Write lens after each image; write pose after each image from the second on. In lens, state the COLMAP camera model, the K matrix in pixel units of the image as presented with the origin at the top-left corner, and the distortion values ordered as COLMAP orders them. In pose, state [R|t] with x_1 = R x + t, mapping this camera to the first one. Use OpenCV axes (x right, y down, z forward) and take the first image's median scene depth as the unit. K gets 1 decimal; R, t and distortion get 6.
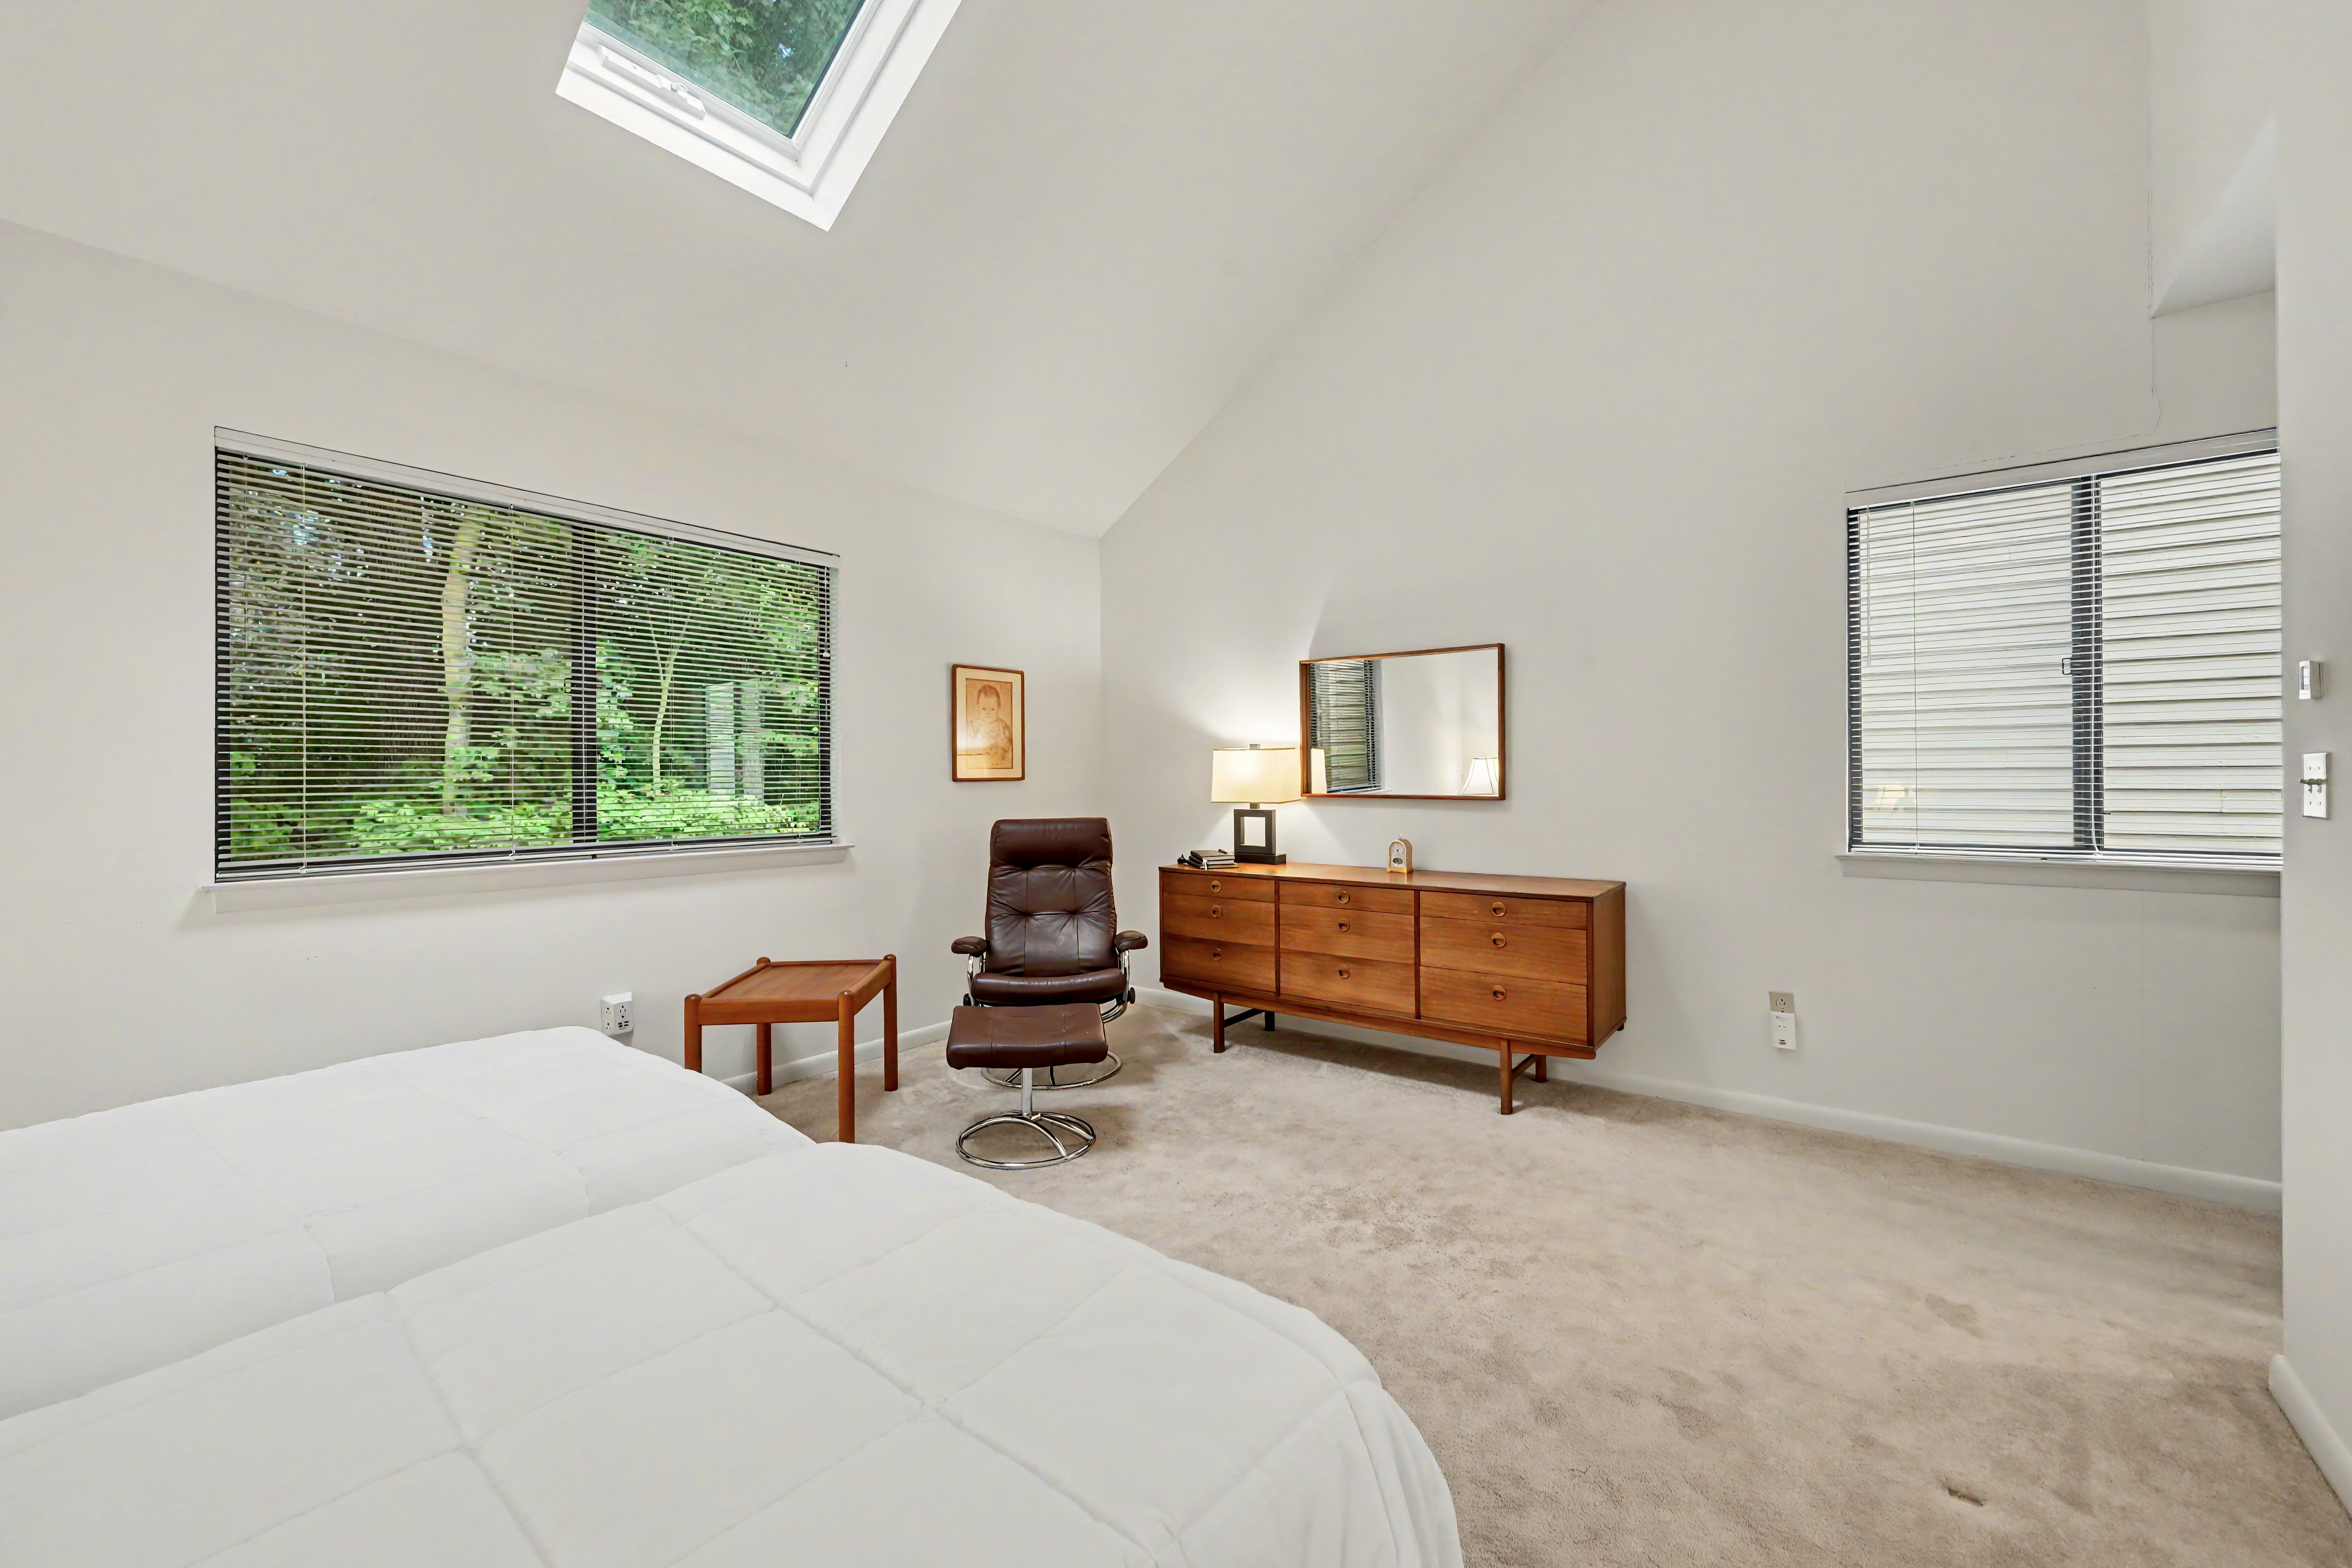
lens RADIAL K [[925.8, 0, 1190.8], [0, 925.8, 770.2], [0, 0, 1]] dist [0.007969, 0.000225]
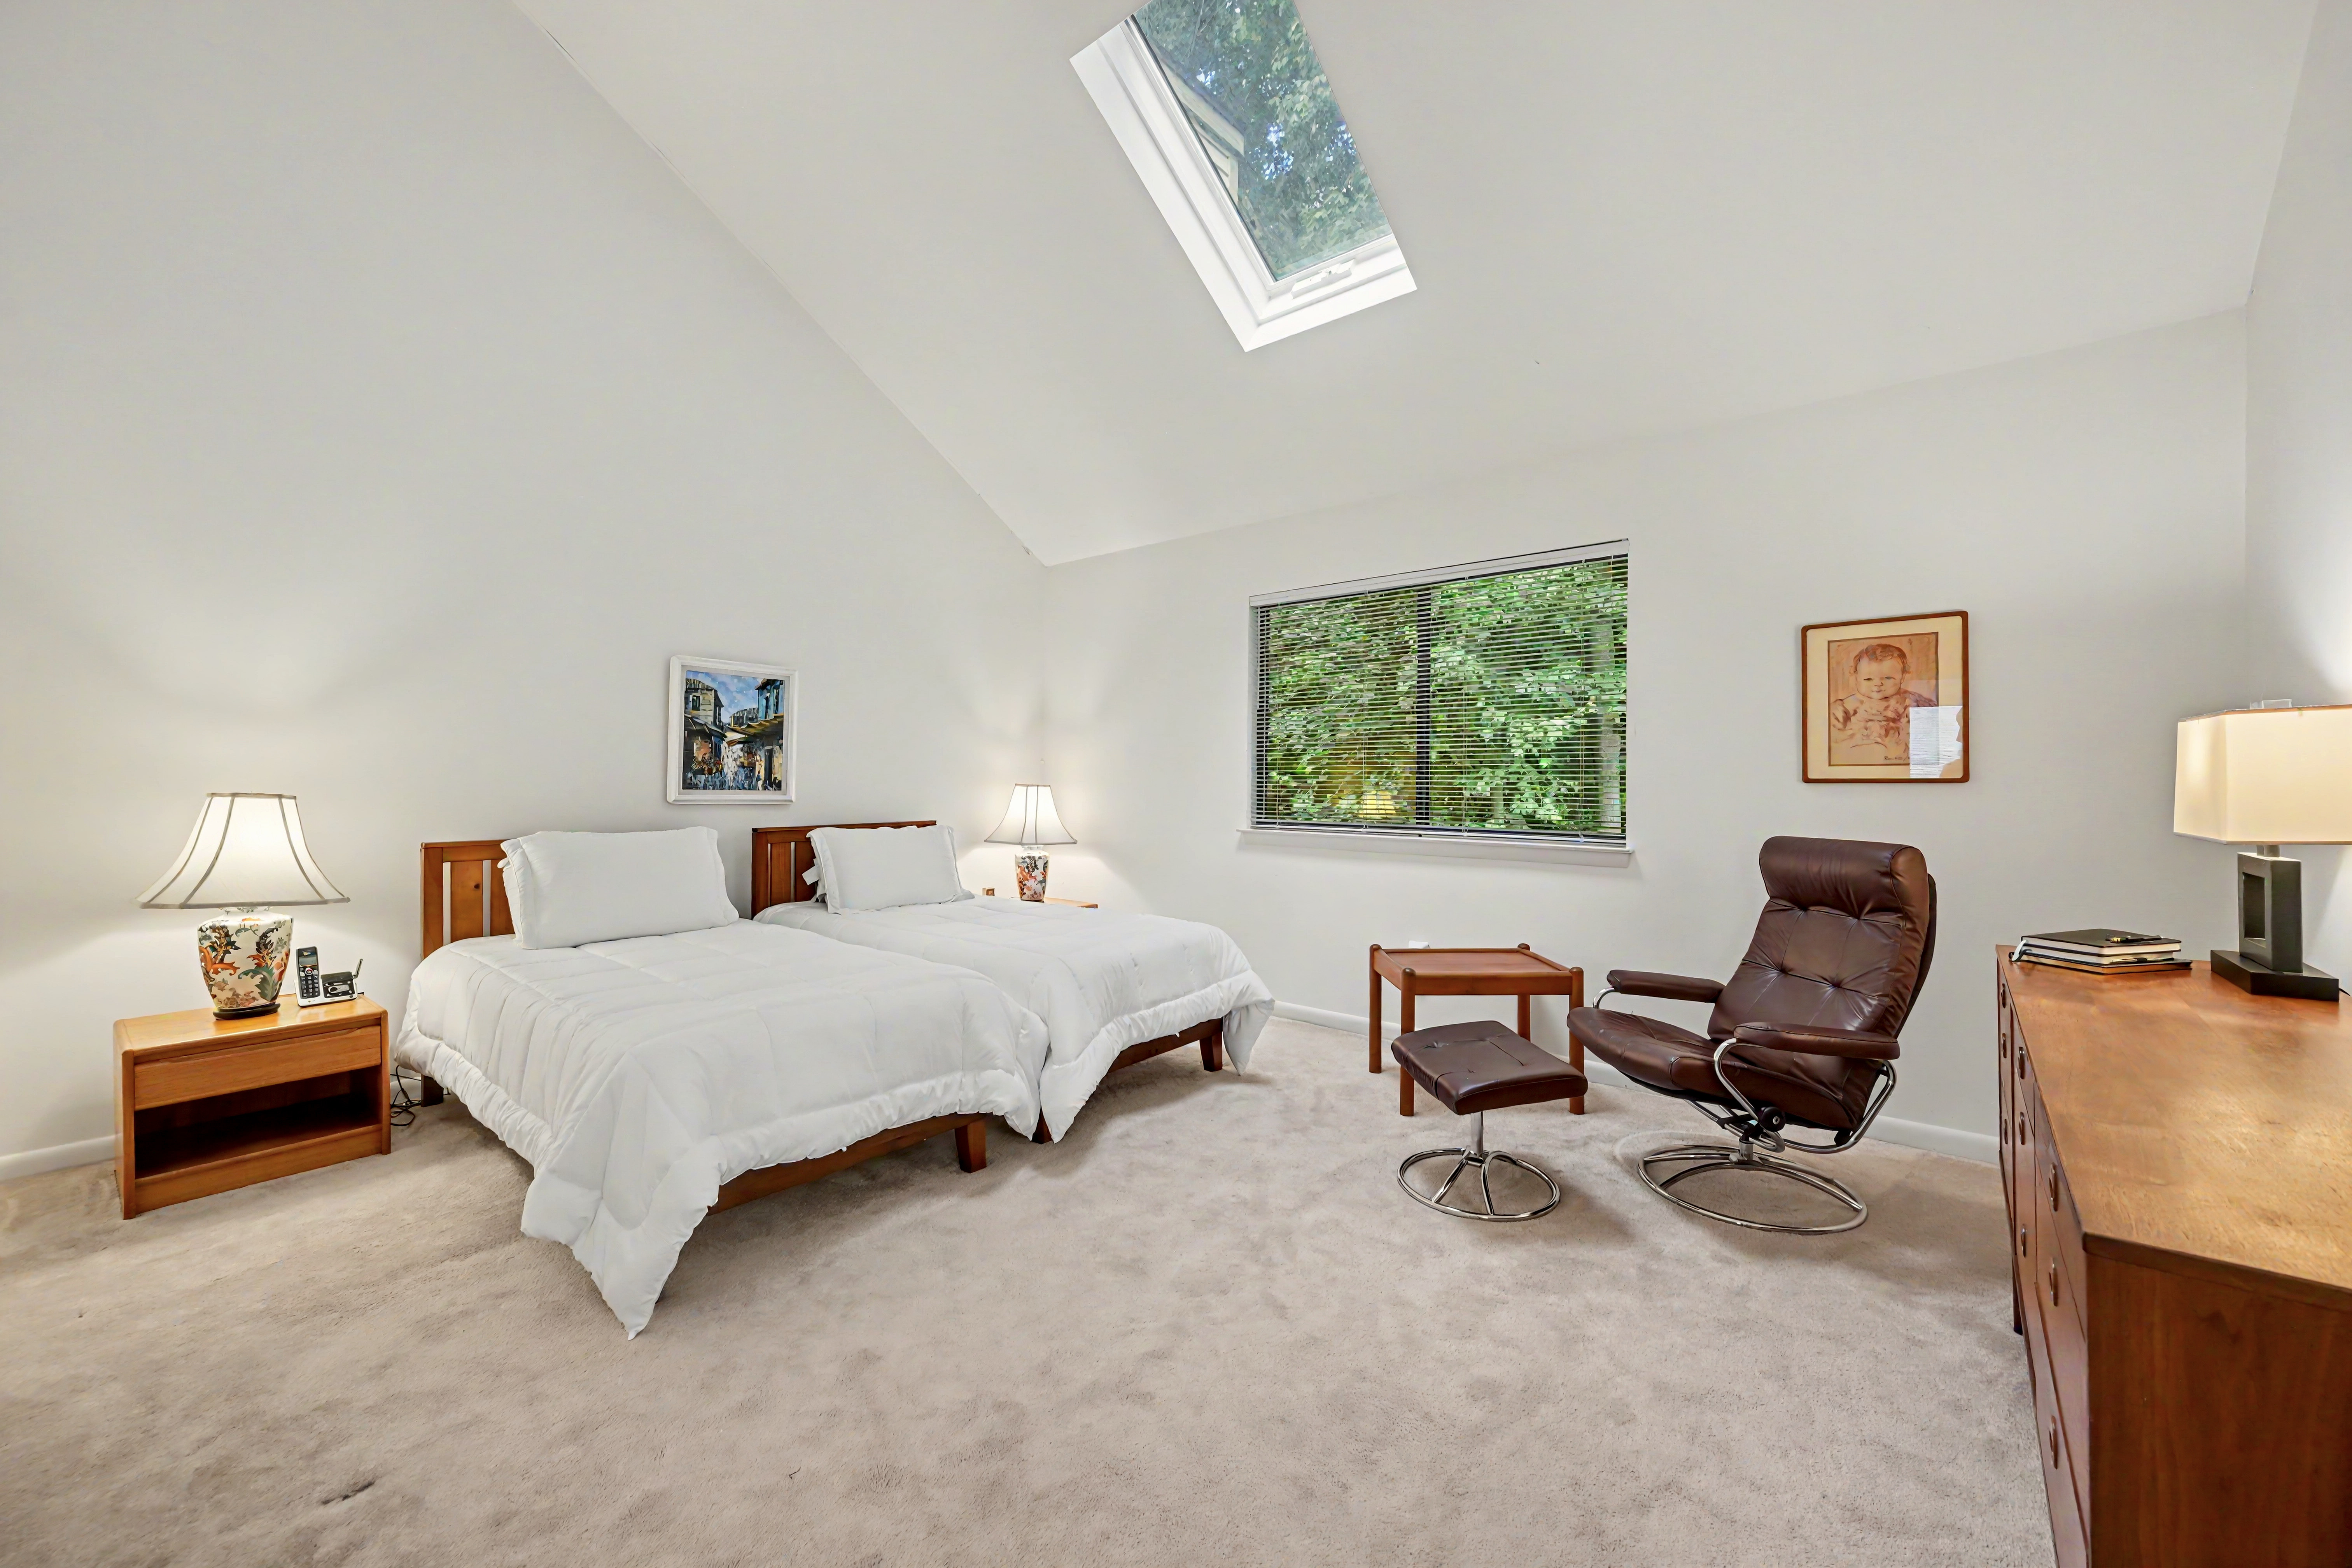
lens RADIAL K [[925.8, 0, 1190.8], [0, 925.8, 770.2], [0, 0, 1]] dist [0.007969, 0.000225]
pose [[-0.040286, -0.000598, -0.999188, 0.634800], [0.004348, 0.999990, -0.000774, -0.000018], [0.999179, -0.004375, -0.040283, 0.661703]]
